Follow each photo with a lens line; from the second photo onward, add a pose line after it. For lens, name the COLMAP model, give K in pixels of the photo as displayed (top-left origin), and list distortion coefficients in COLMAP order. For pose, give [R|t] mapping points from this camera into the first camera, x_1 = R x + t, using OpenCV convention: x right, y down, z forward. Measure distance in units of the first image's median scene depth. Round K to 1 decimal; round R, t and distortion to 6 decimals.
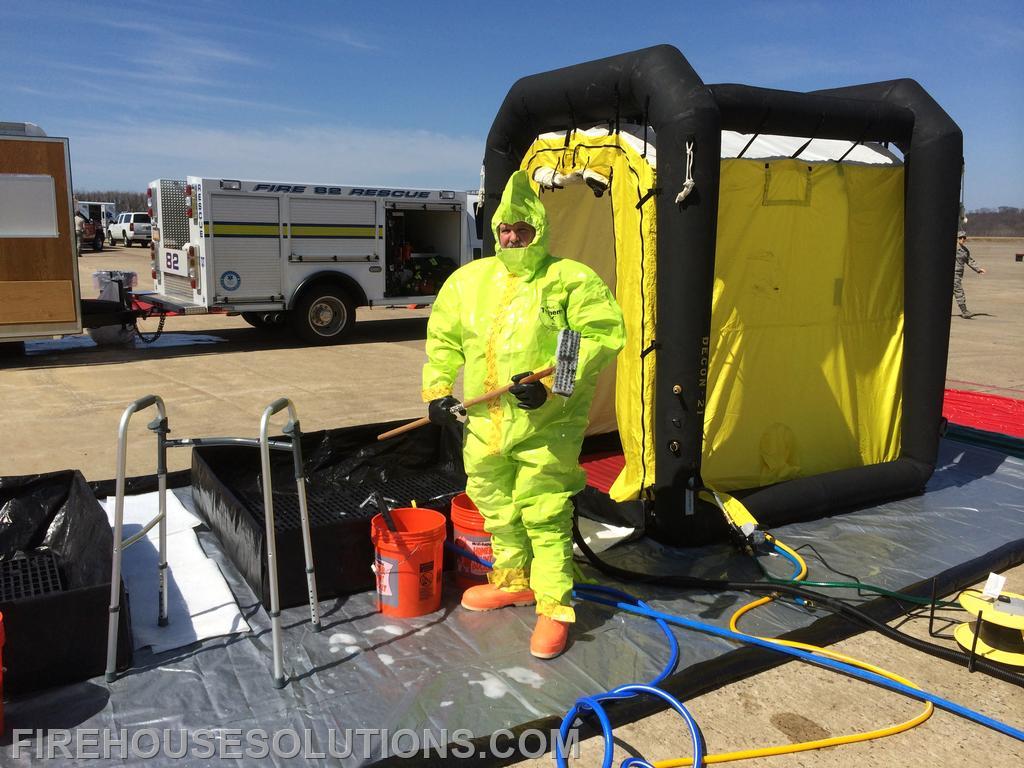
lens RADIAL K [[882.6, 0, 514.1], [0, 882.6, 378.8], [0, 0, 1]] dist [0.061491, -0.080063]
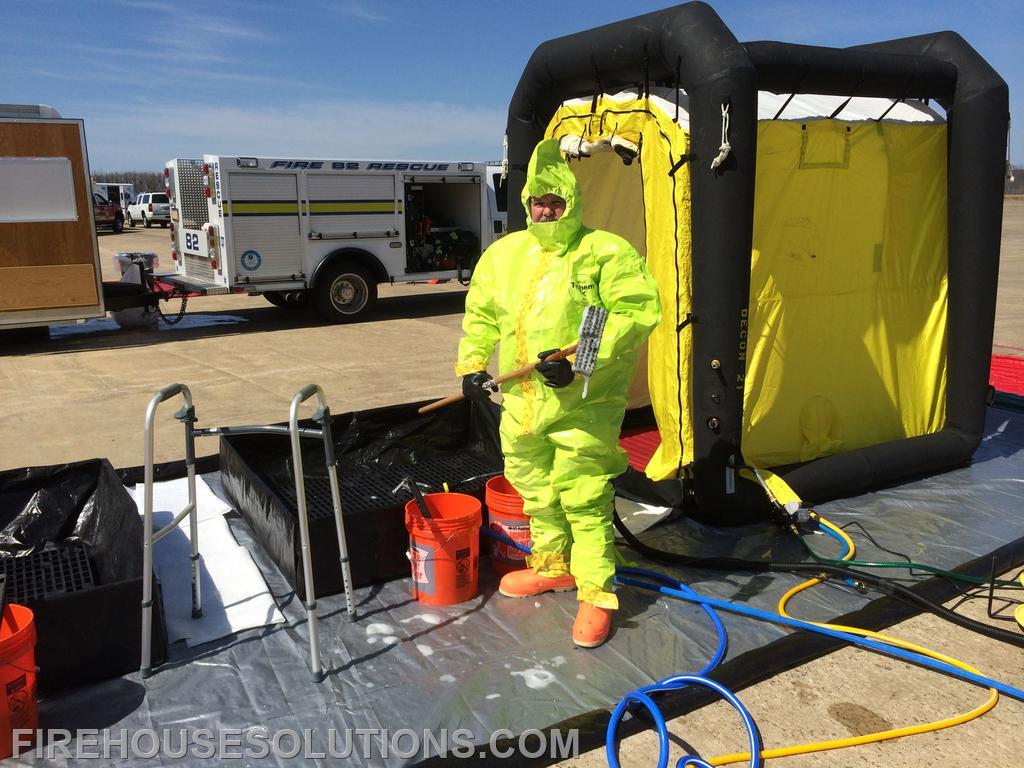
lens RADIAL K [[882.6, 0, 511.0], [0, 882.6, 385.4], [0, 0, 1]] dist [0.061491, -0.080063]
pose [[0.999446, -0.019421, -0.027013, -0.012180], [0.020441, 0.999068, 0.038010, -0.005818], [0.026250, -0.038541, 0.998912, 0.028756]]
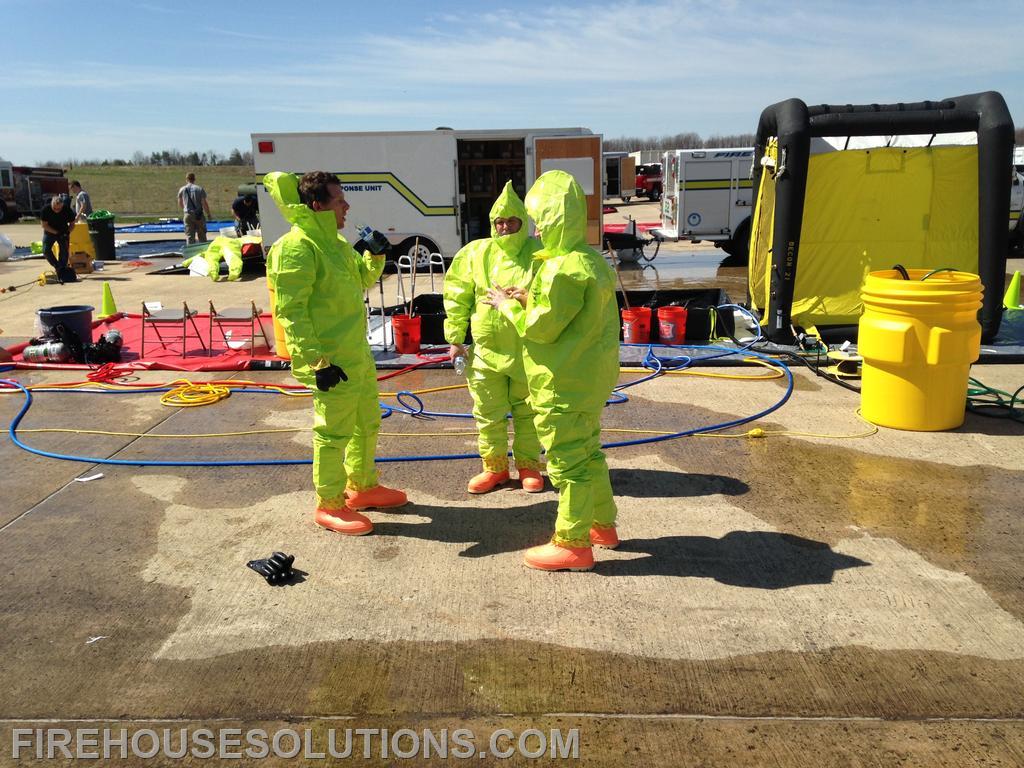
lens RADIAL K [[917.7, 0, 516.6], [0, 917.7, 382.2], [0, 0, 1]] dist [0.144216, -0.191769]
pose [[0.796052, 0.108796, -0.595369, 1.102630], [-0.073230, 0.993797, 0.083689, 0.153491], [0.600781, -0.023022, 0.799082, -1.223545]]
